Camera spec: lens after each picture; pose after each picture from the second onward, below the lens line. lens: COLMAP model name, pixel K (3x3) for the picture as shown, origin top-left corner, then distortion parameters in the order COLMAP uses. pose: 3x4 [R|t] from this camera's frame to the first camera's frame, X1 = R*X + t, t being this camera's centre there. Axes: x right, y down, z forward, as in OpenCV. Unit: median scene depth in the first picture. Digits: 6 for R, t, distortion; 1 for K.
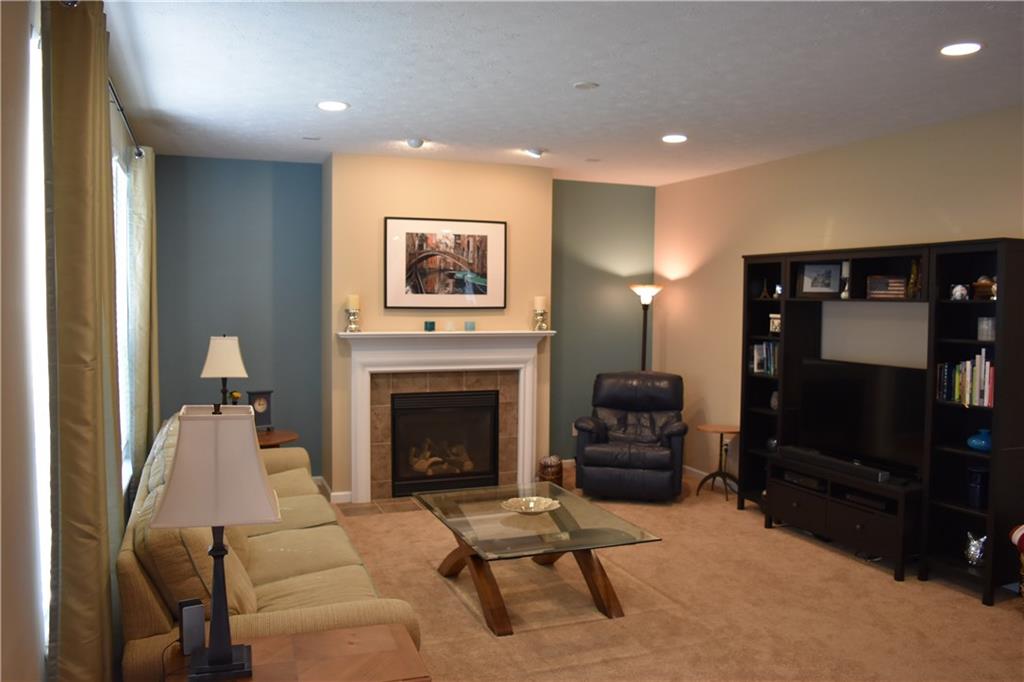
lens RADIAL K [[810.7, 0, 513.5], [0, 810.7, 340.0], [0, 0, 1]] dist [-0.092307, 0.022183]
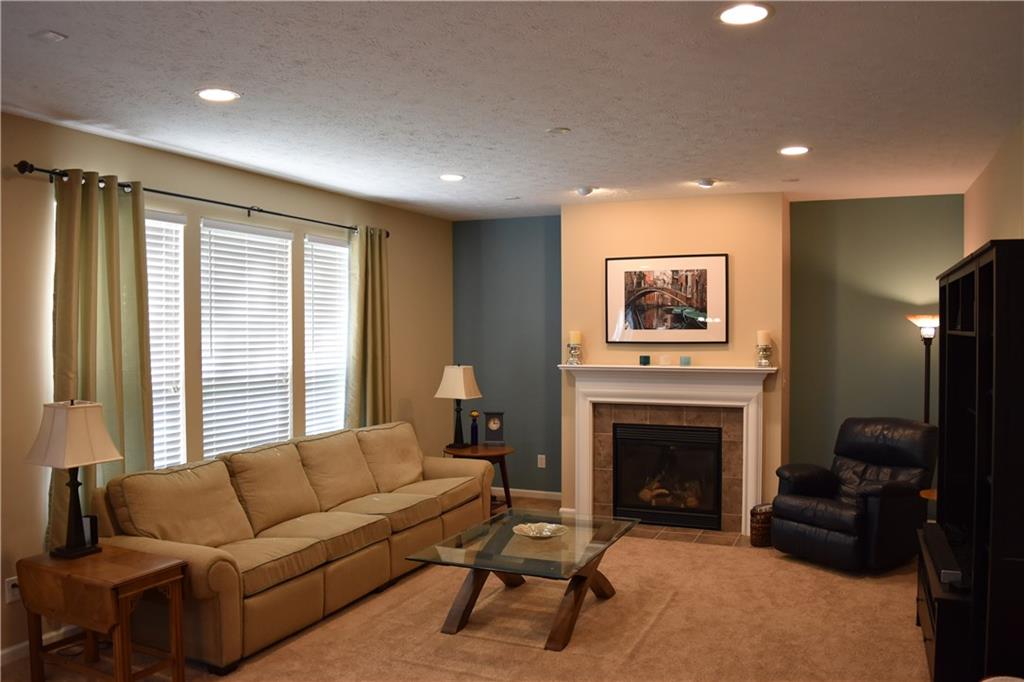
lens RADIAL K [[810.7, 0, 514.9], [0, 810.7, 339.6], [0, 0, 1]] dist [-0.092307, 0.022183]
pose [[0.709378, -0.001315, -0.704827, 0.505868], [-0.026600, 0.999236, -0.028636, -0.009592], [0.704326, 0.039062, 0.708801, 0.148142]]
